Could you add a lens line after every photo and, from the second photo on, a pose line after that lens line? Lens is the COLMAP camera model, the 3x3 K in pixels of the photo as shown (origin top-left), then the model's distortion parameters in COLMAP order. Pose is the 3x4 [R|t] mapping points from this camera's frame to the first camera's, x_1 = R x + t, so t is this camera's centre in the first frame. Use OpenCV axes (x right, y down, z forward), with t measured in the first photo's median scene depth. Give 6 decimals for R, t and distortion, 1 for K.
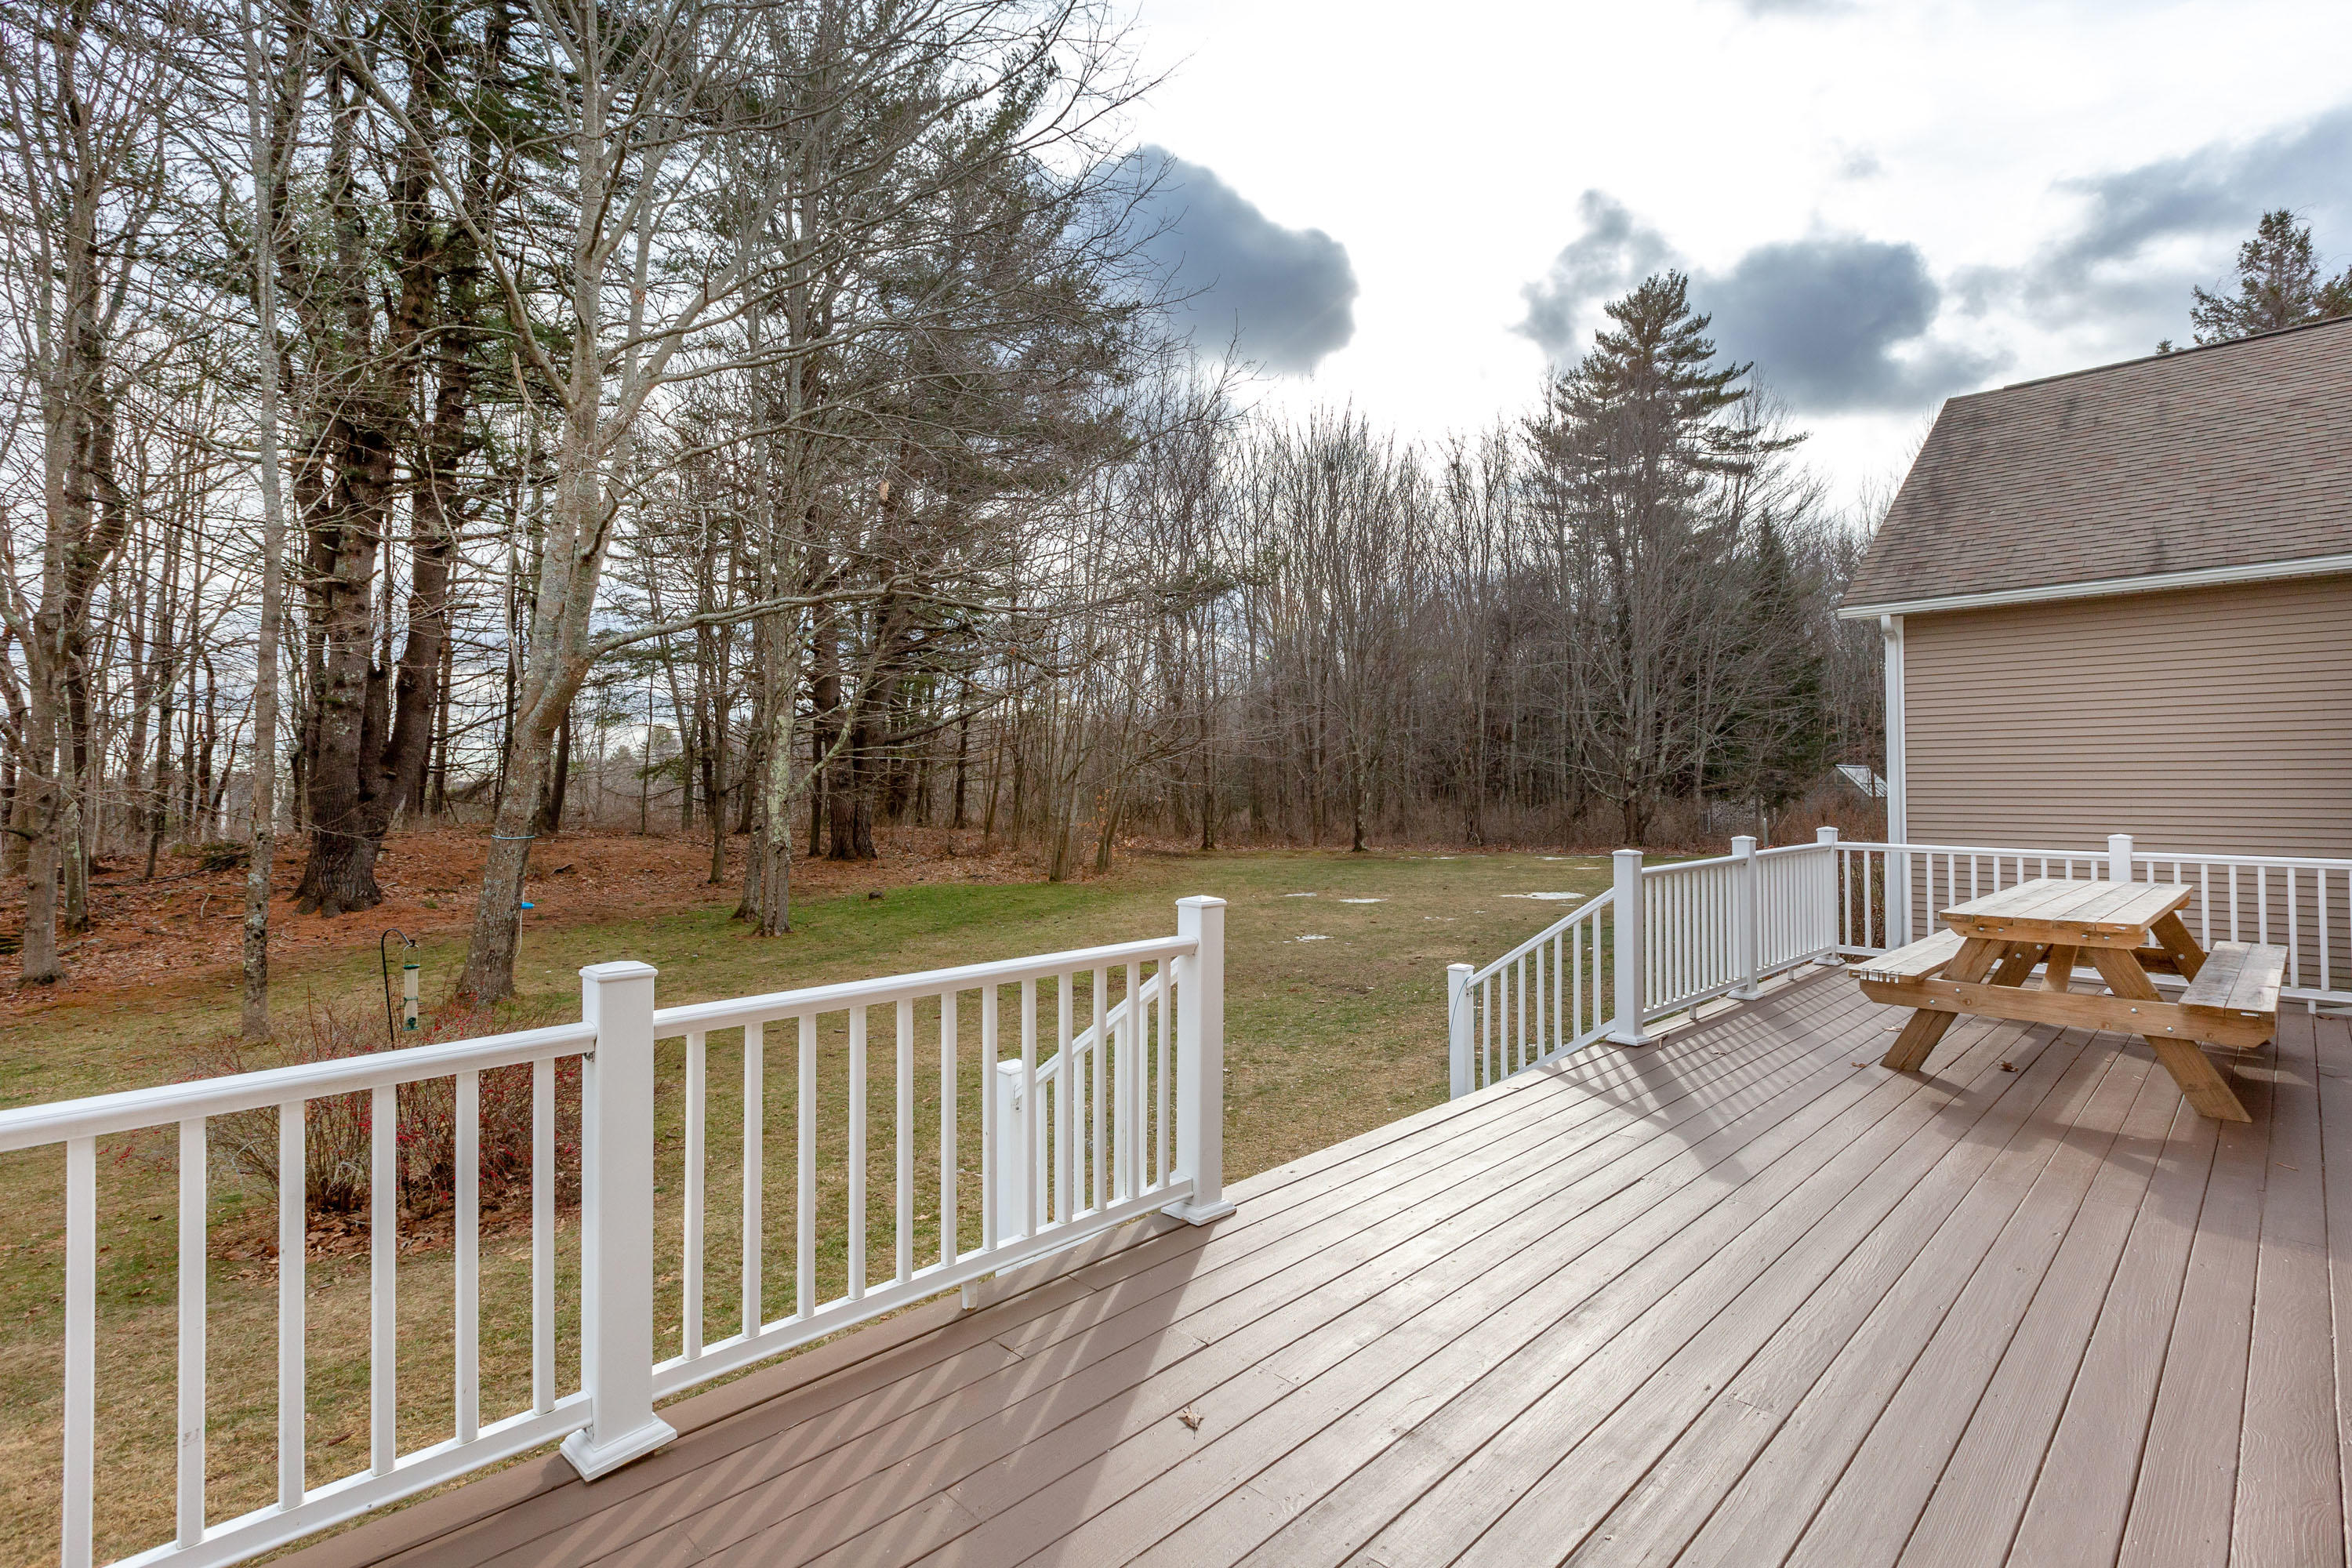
lens RADIAL K [[1162.5, 0, 1180.1], [0, 1162.5, 755.8], [0, 0, 1]] dist [0.001562, -0.002145]
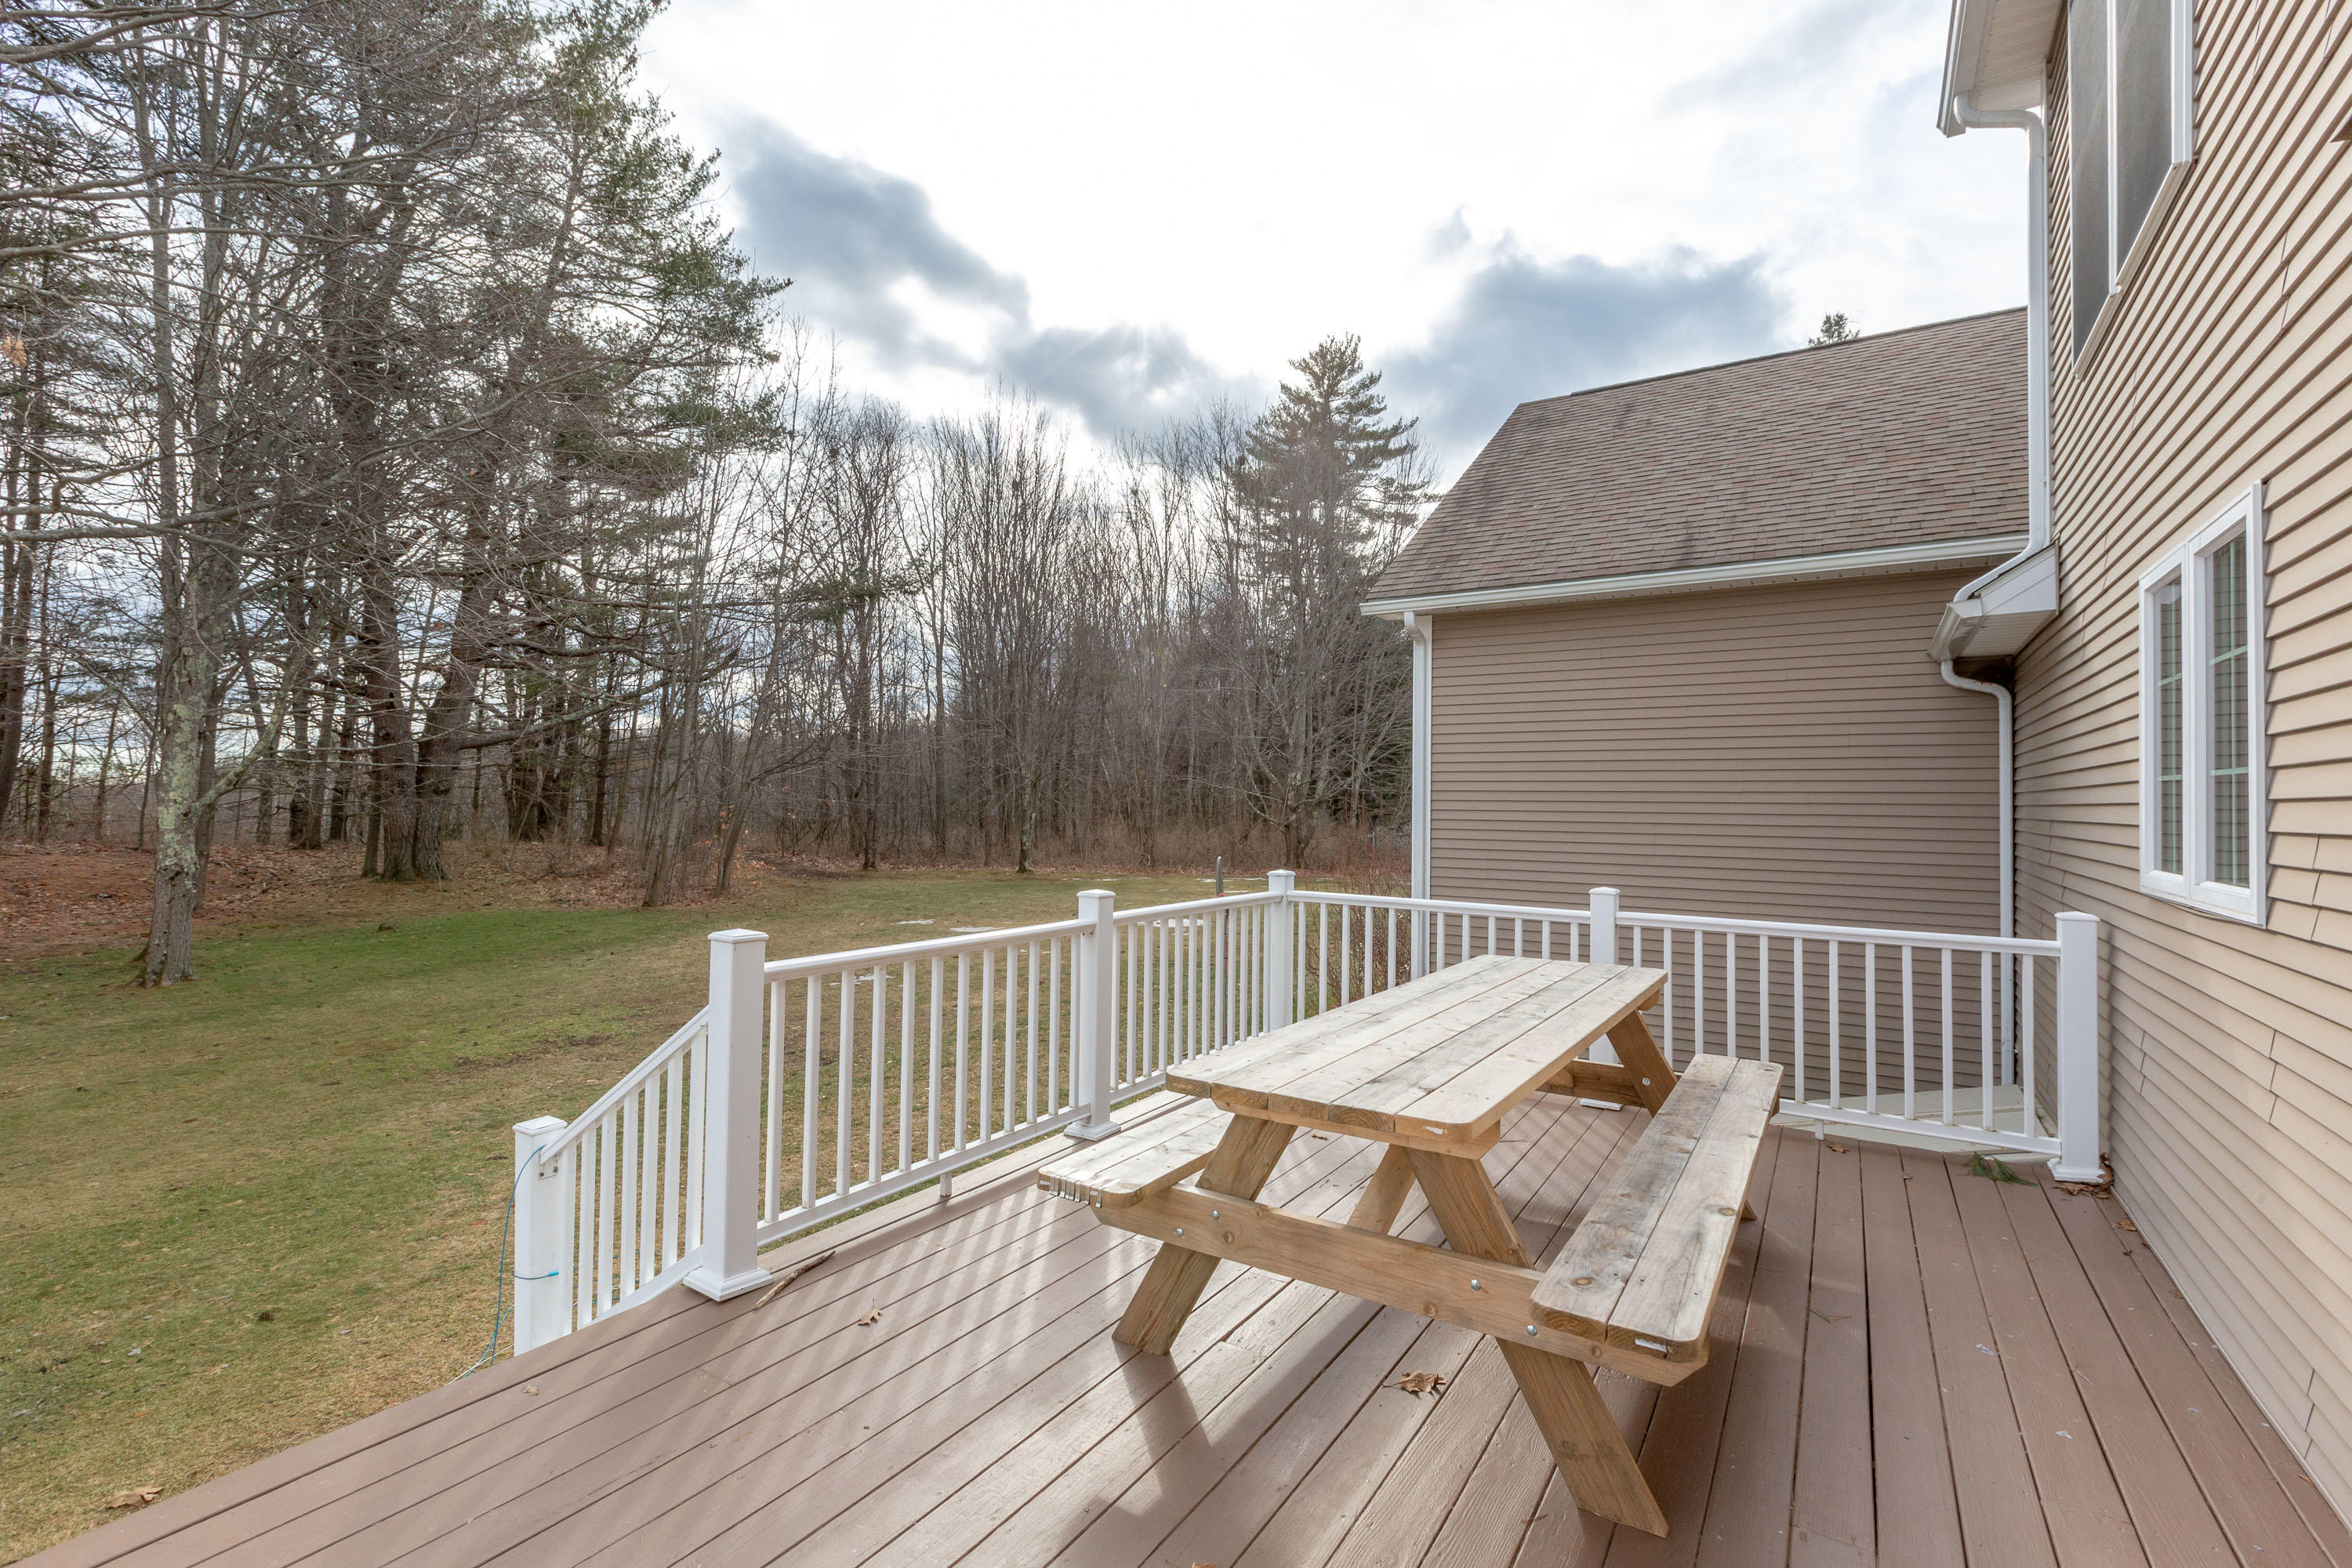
lens RADIAL K [[1052.9, 0, 1176.0], [0, 1052.9, 784.0], [0, 0, 1]] dist [-0.000010, -0.000985]
pose [[0.979541, 0.020045, 0.200242, 0.129539], [-0.021183, 0.999769, 0.003542, 0.001720], [-0.200125, -0.007711, 0.979740, 0.127189]]
